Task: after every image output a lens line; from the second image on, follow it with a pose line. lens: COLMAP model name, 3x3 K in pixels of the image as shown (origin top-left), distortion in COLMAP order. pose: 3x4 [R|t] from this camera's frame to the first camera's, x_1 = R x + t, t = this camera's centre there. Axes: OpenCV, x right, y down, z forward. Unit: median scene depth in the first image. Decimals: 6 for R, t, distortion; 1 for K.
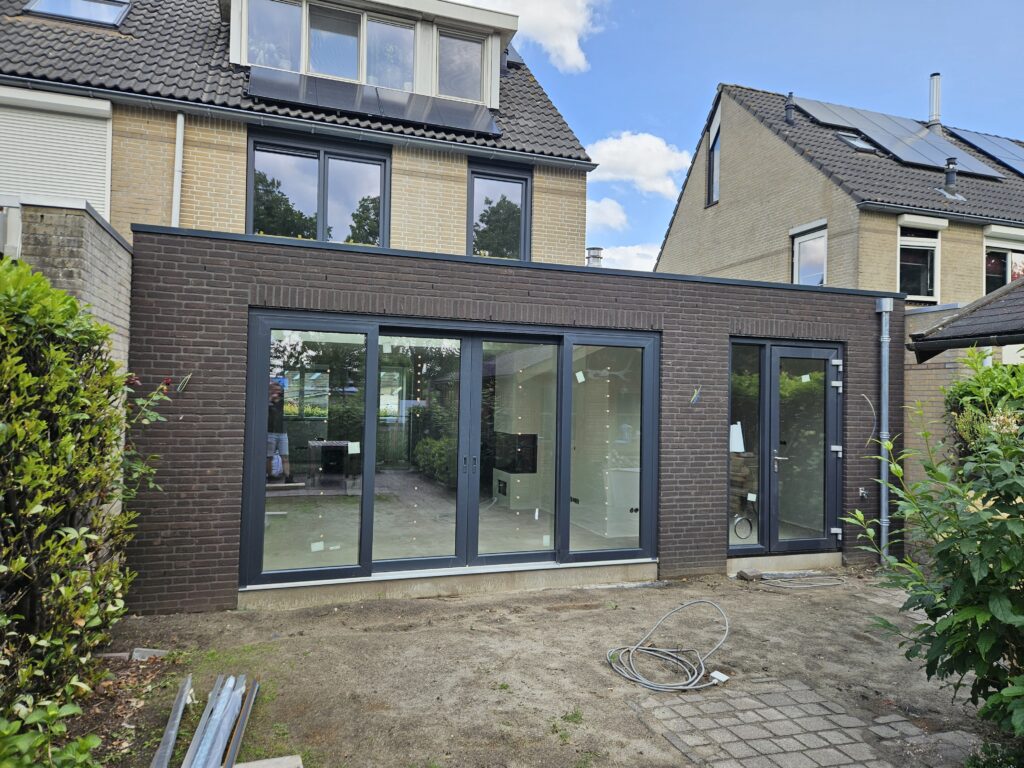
lens RADIAL K [[689.5, 0, 518.2], [0, 689.5, 384.4], [0, 0, 1]] dist [0.068626, -0.051086]
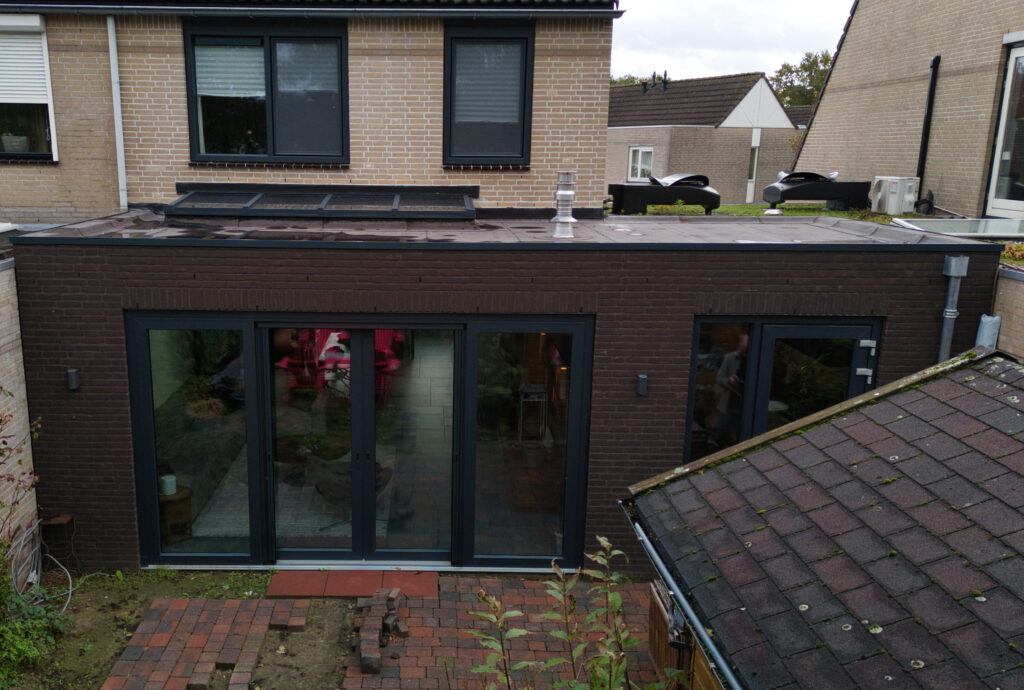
lens RADIAL K [[930.6, 0, 417.3], [0, 930.6, 385.4], [0, 0, 1]] dist [0.053855, -0.008482]
pose [[0.940570, 0.072219, -0.331831, 0.375600], [0.017685, 0.965384, 0.260233, -0.281774], [0.339138, -0.250636, 0.906734, -0.084116]]
